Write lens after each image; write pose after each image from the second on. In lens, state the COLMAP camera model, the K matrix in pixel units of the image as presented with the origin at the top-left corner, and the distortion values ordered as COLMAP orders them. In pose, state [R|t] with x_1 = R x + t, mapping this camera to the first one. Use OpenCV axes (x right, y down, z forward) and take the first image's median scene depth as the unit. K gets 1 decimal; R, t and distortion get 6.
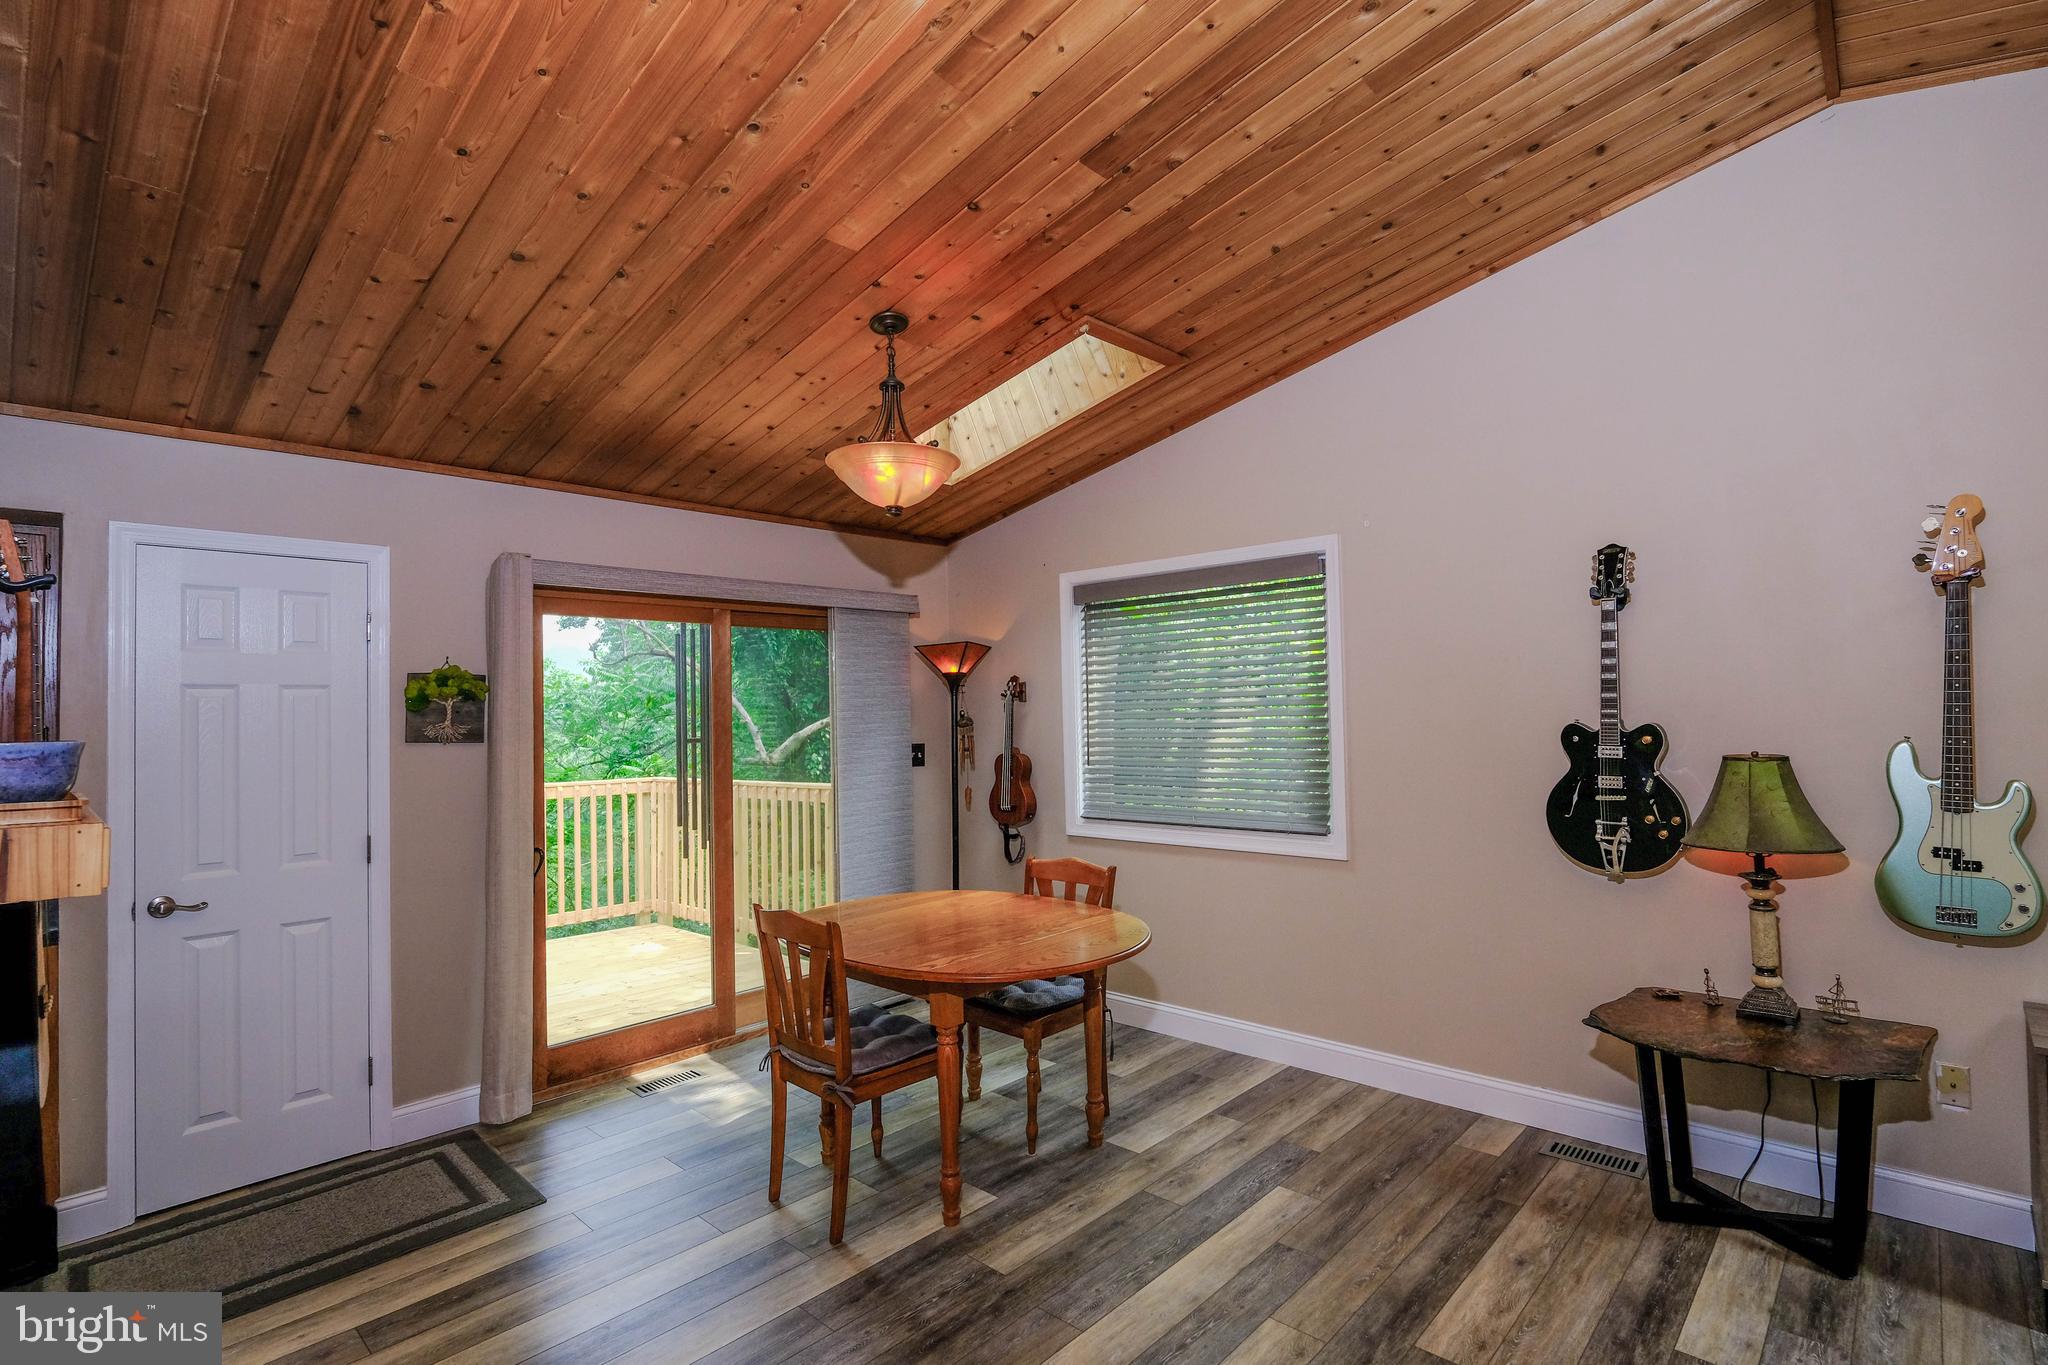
lens RADIAL K [[961.2, 0, 1024.0], [0, 961.2, 682.5], [0, 0, 1]] dist [0.003732, -0.008667]
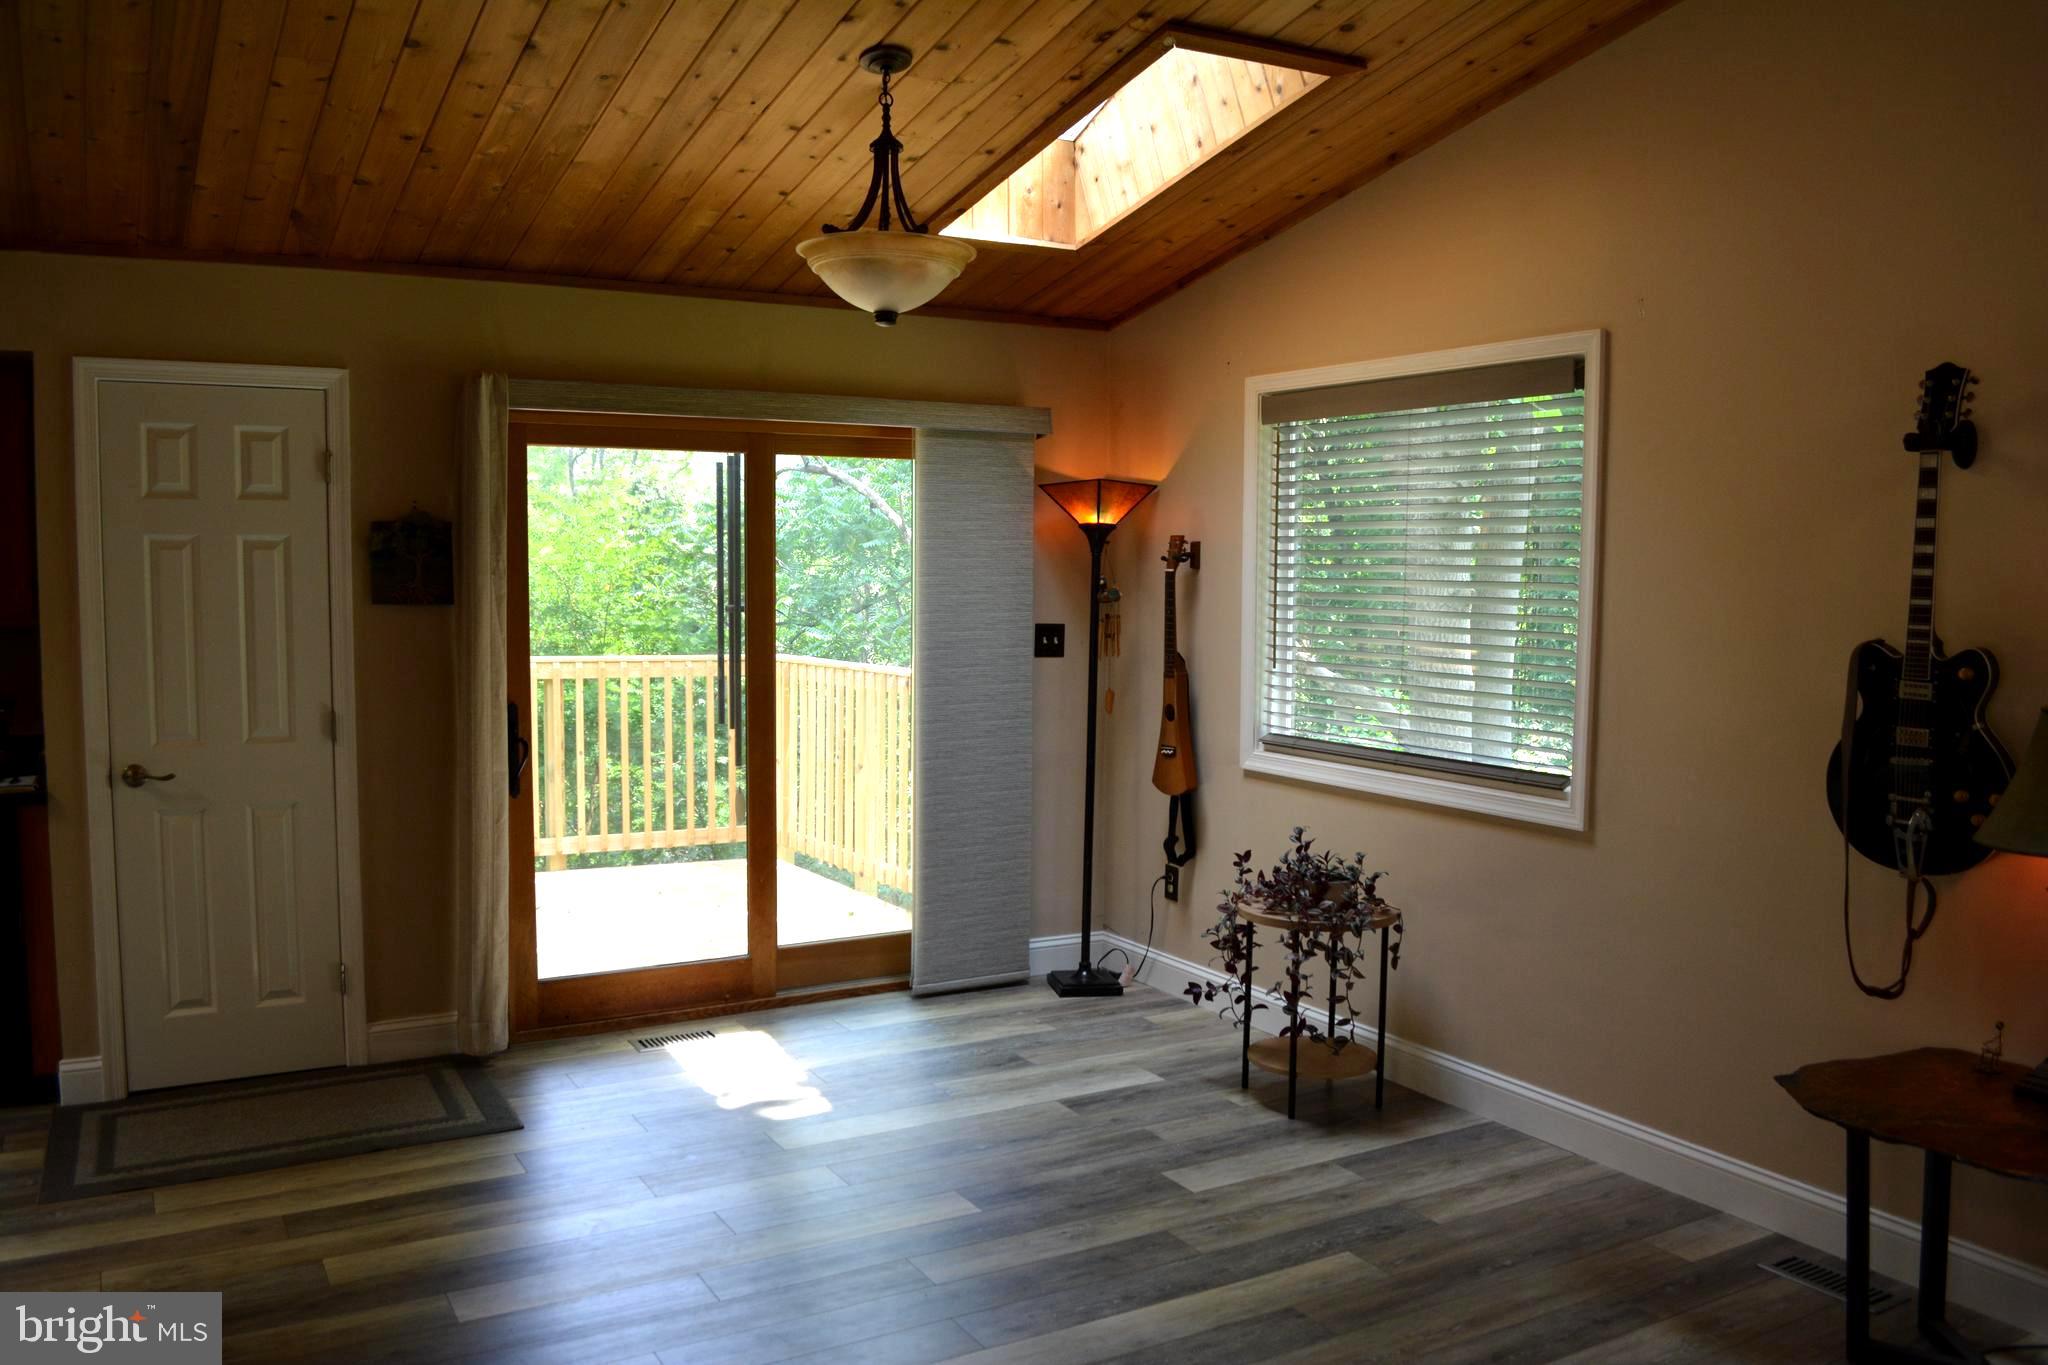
lens RADIAL K [[1622.1, 0, 1024.0], [0, 1622.1, 682.5], [0, 0, 1]] dist [-0.070090, 0.011333]
pose [[0.955432, 0.050128, -0.290923, 0.333307], [-0.017562, 0.993384, 0.113489, -0.041530], [0.294687, -0.103322, 0.949992, -0.179872]]
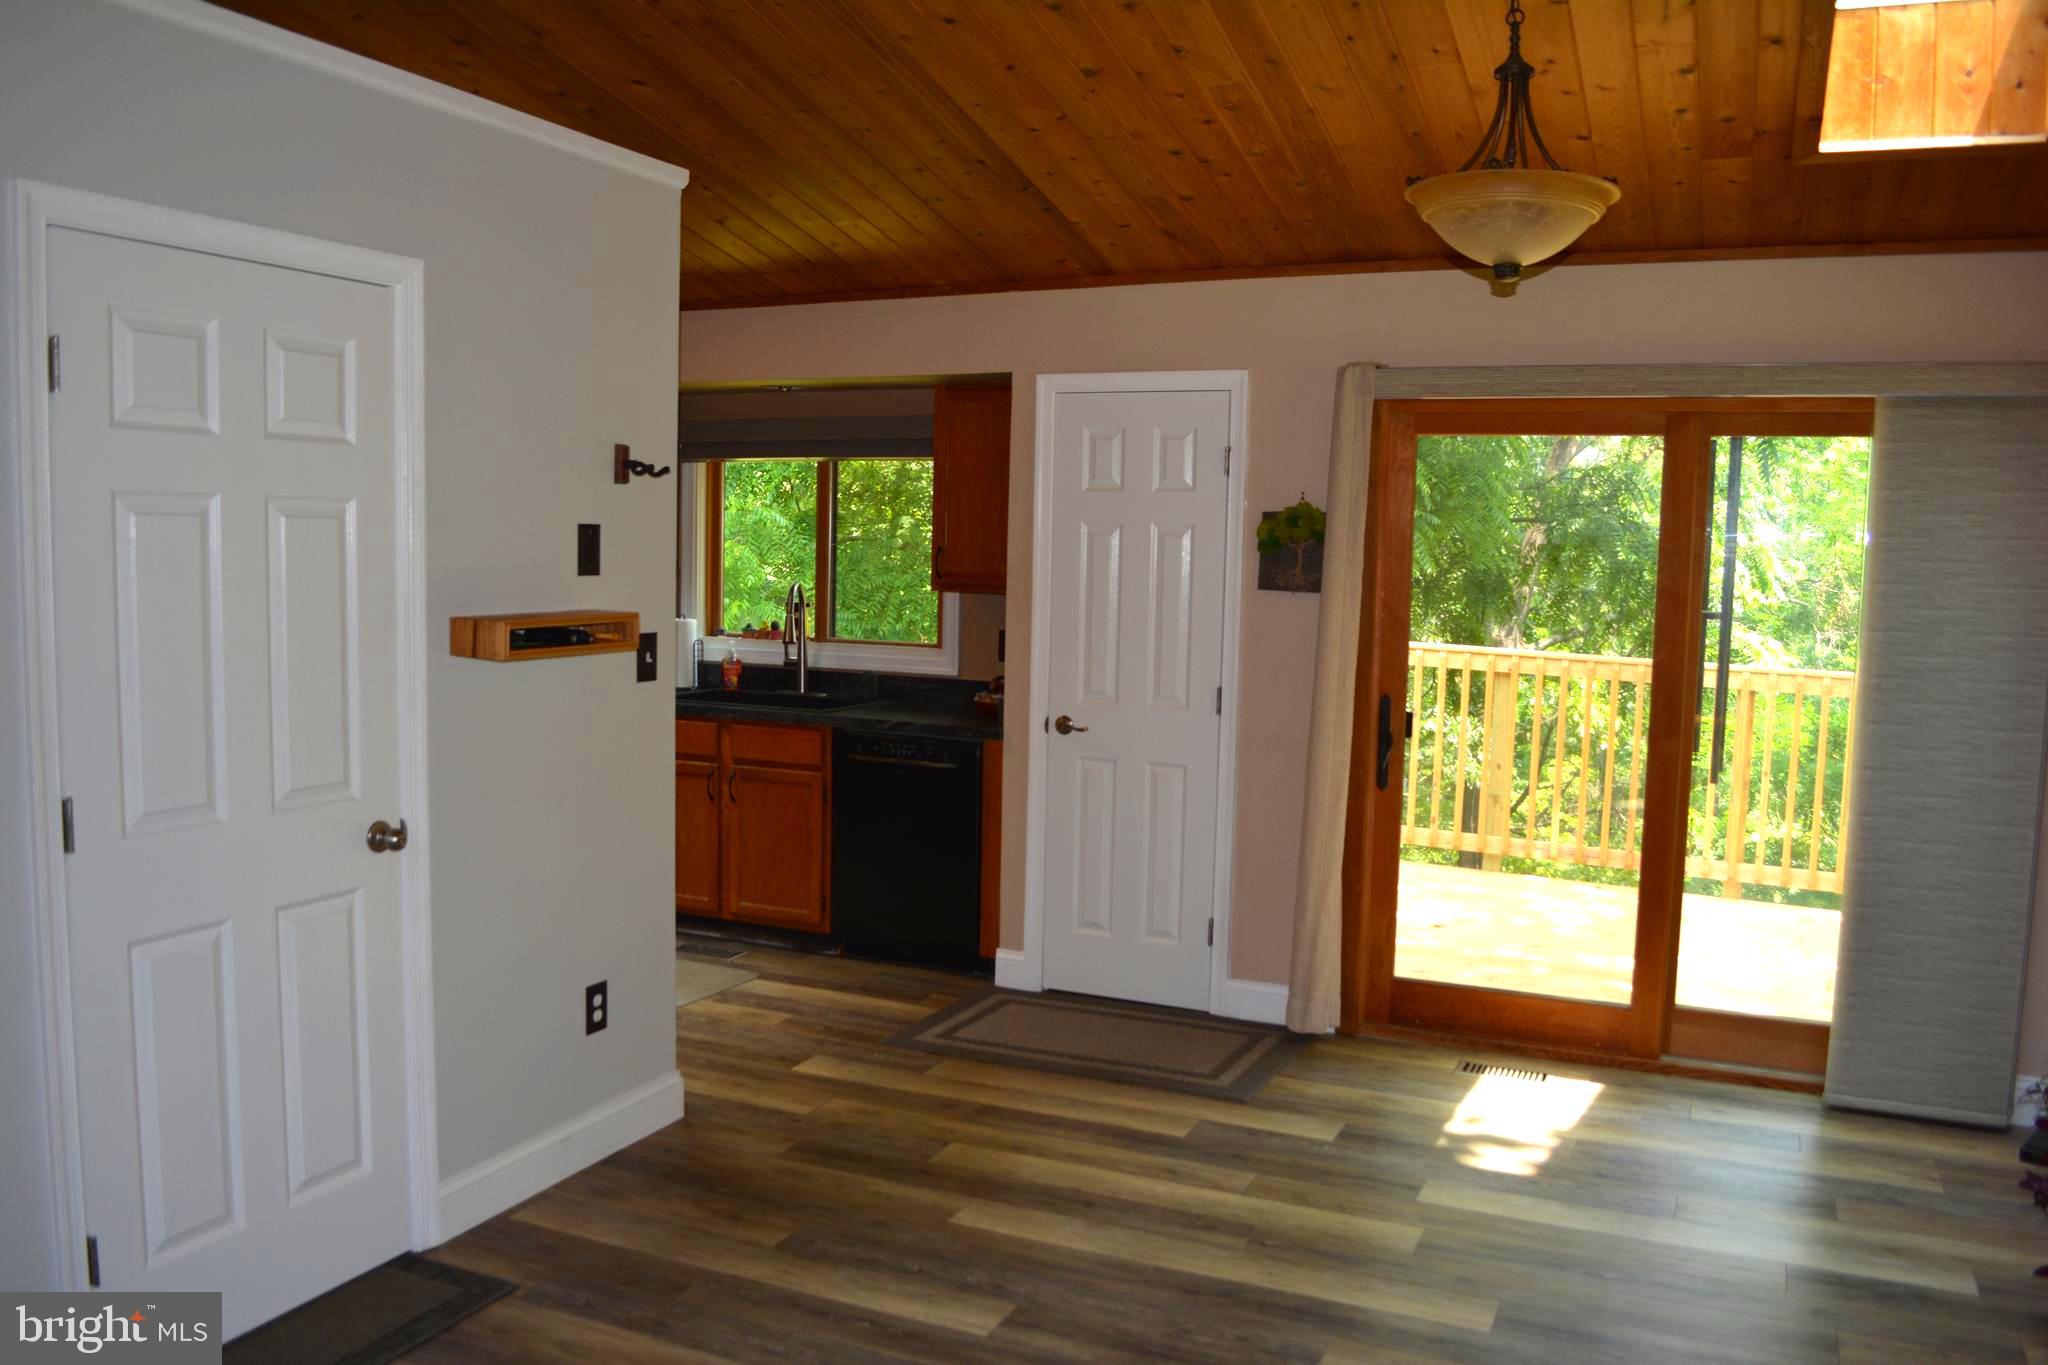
lens RADIAL K [[1622.1, 0, 1024.0], [0, 1622.1, 682.5], [0, 0, 1]] dist [-0.070090, 0.011333]
pose [[0.326062, 0.112472, -0.938634, 0.758846], [0.000043, 0.992896, 0.118989, -0.033571], [0.945349, -0.038838, 0.323740, 0.322786]]
